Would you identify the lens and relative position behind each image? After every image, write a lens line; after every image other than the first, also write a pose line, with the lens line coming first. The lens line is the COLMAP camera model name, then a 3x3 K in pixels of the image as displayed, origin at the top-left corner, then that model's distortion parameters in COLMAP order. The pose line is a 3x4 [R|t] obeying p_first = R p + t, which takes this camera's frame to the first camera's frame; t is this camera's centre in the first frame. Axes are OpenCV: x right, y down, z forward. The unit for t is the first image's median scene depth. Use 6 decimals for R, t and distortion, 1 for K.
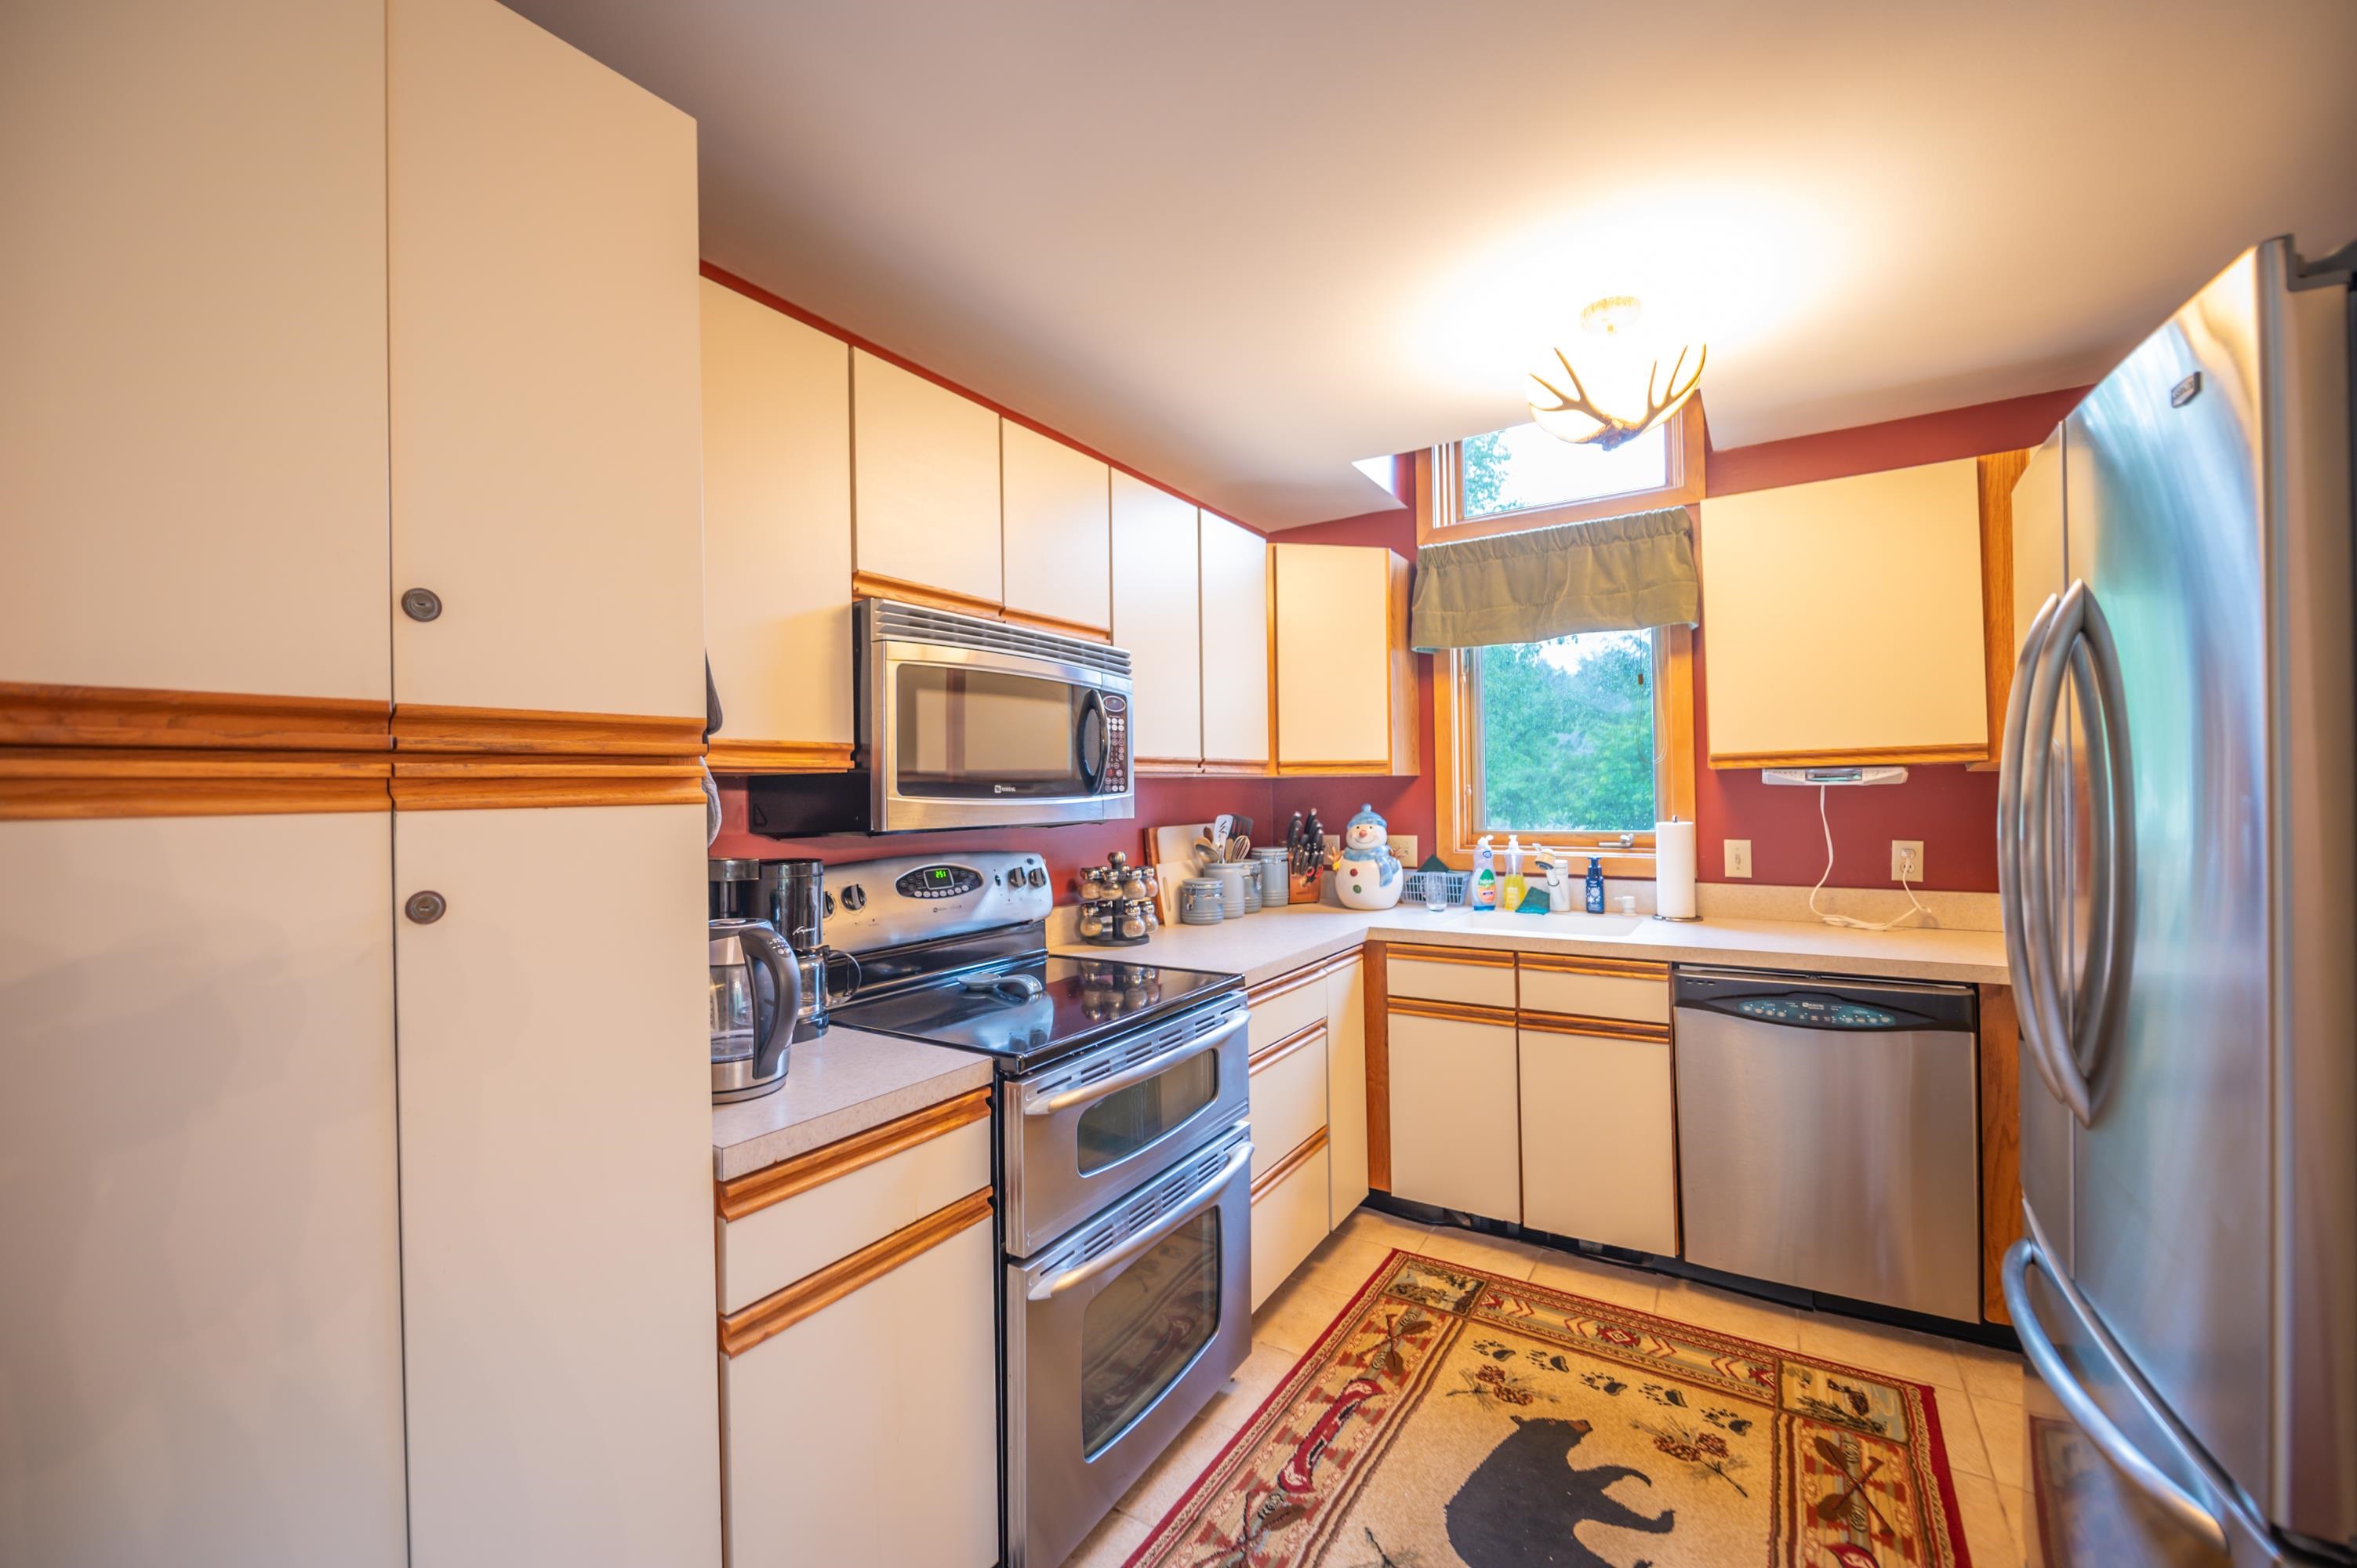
lens RADIAL K [[942.4, 0, 1168.0], [0, 942.4, 783.8], [0, 0, 1]] dist [-0.000081, -0.004048]
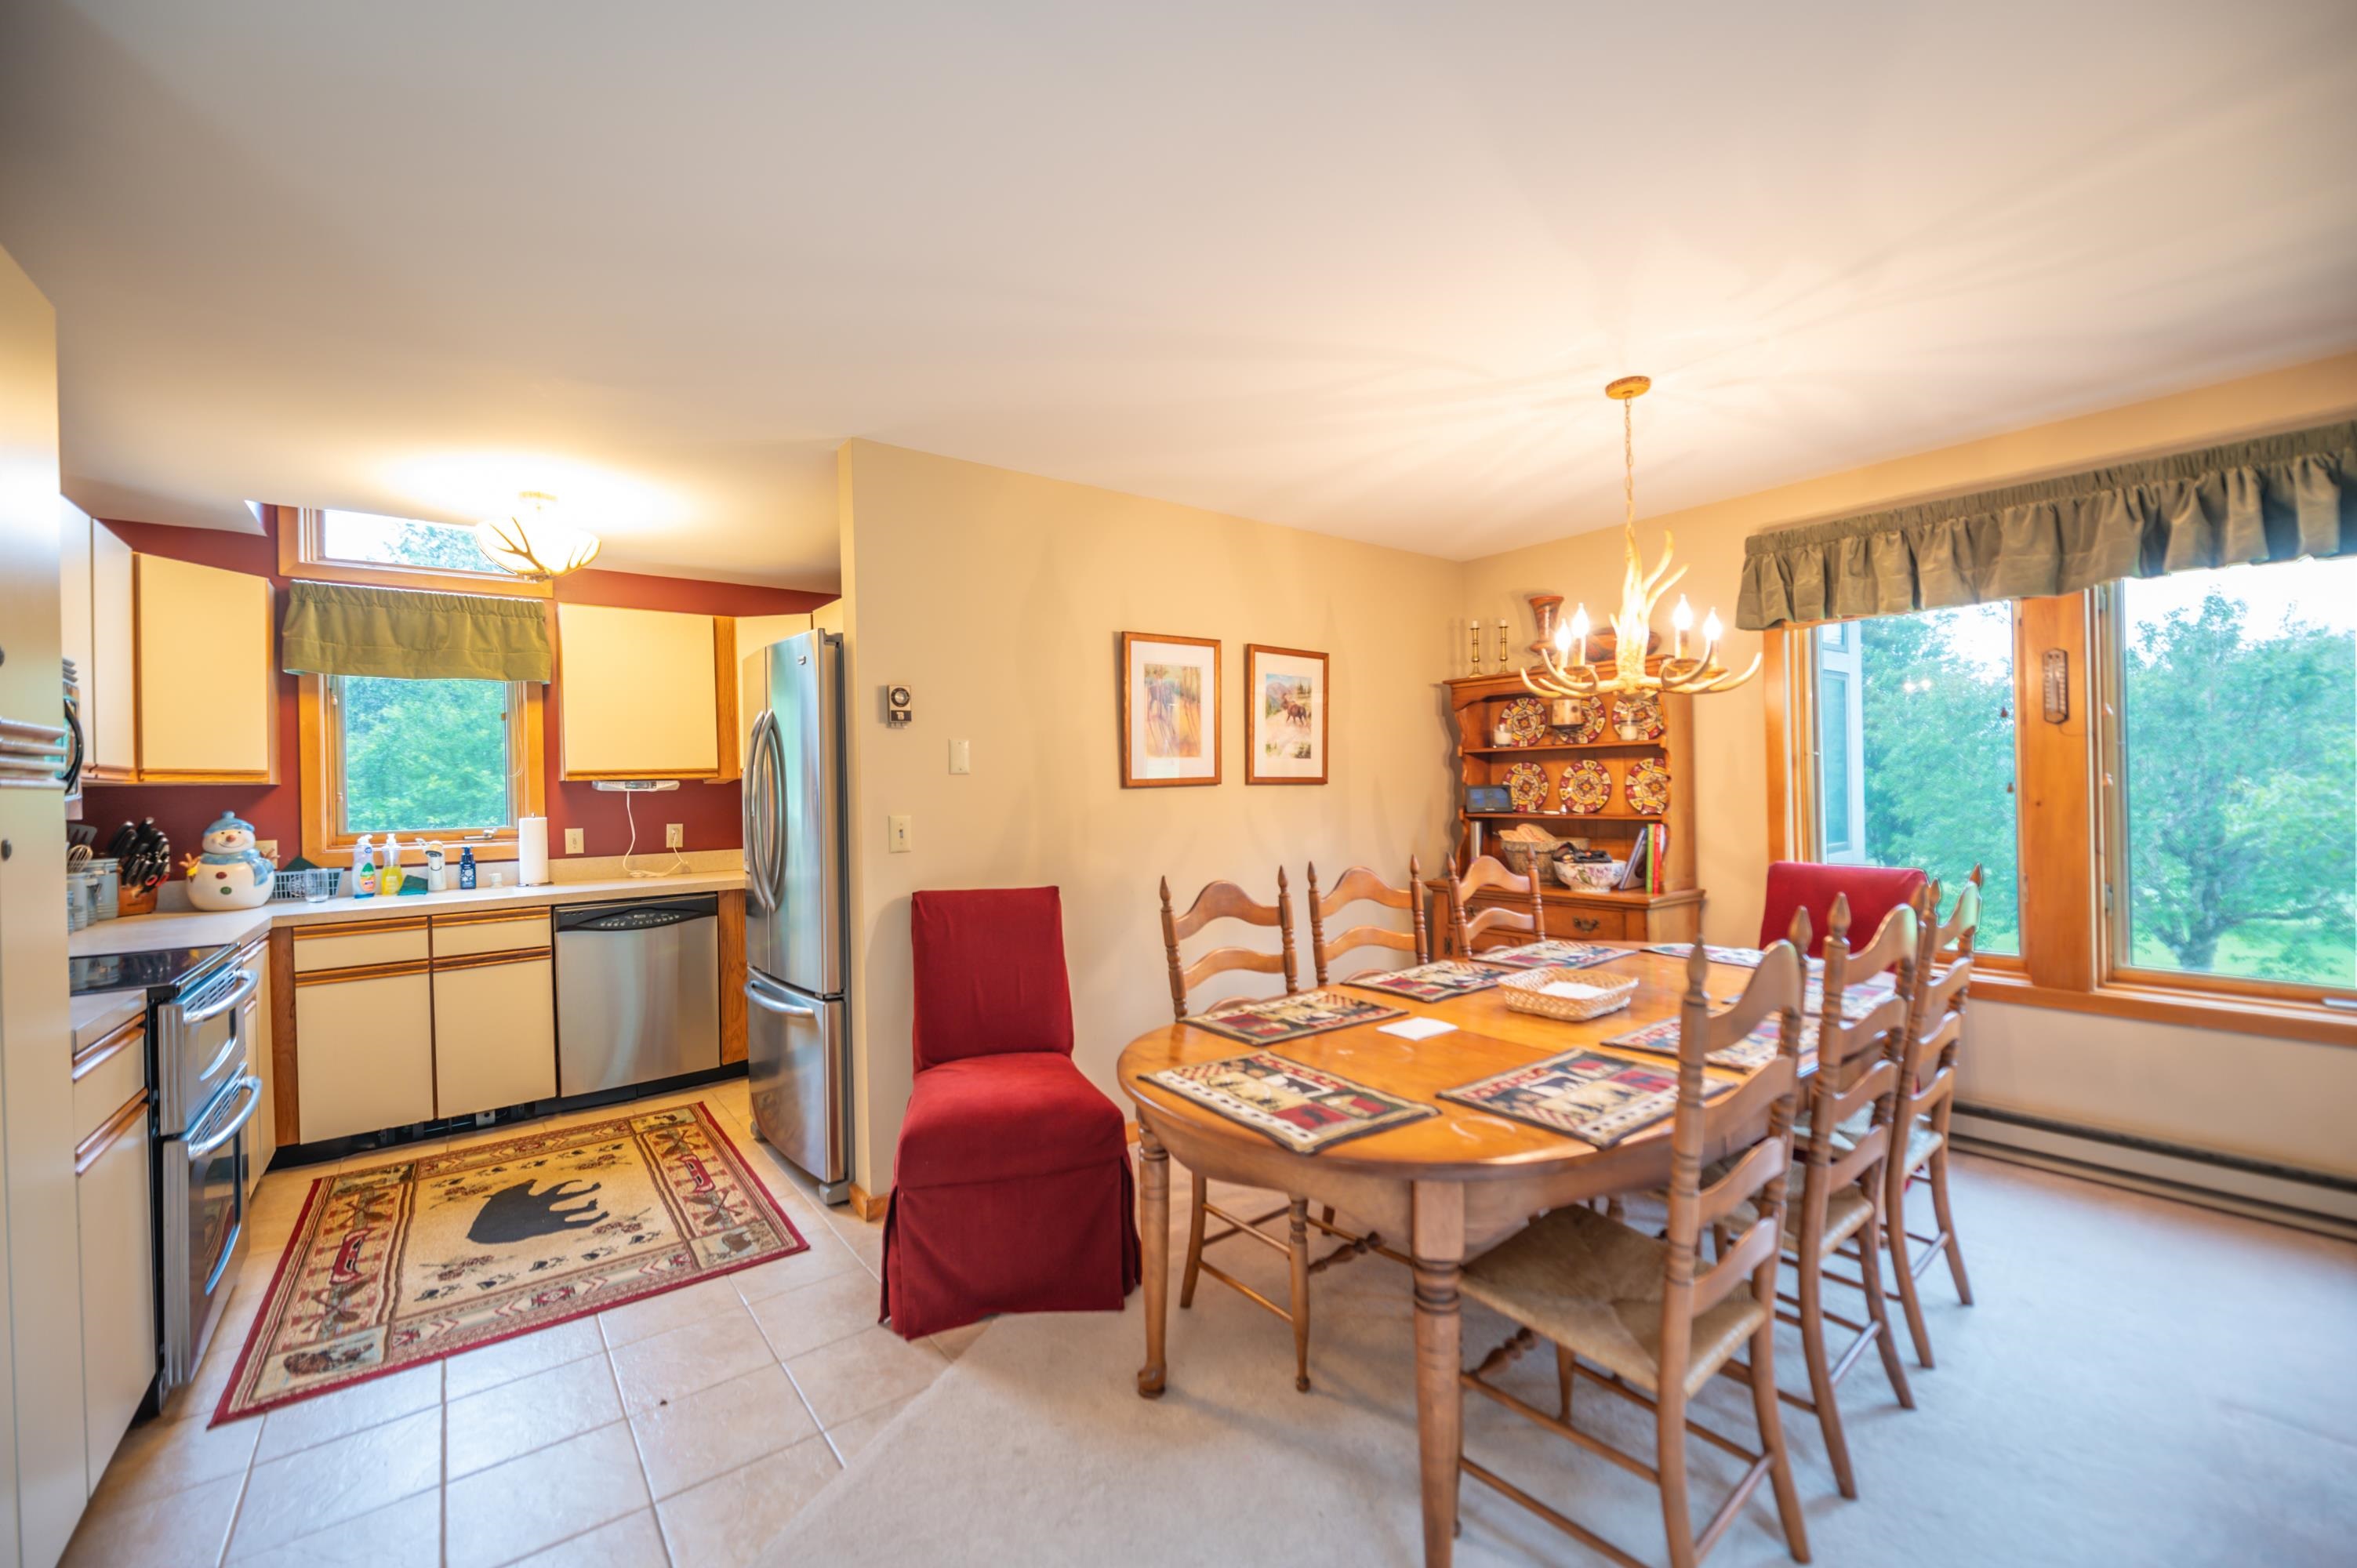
lens RADIAL K [[942.4, 0, 1168.0], [0, 942.4, 783.8], [0, 0, 1]] dist [-0.000081, -0.004048]
pose [[0.348020, 0.009579, 0.937438, -0.515063], [0.010058, 0.999852, -0.013951, 0.020455], [-0.937433, 0.014284, 0.347872, -0.444101]]
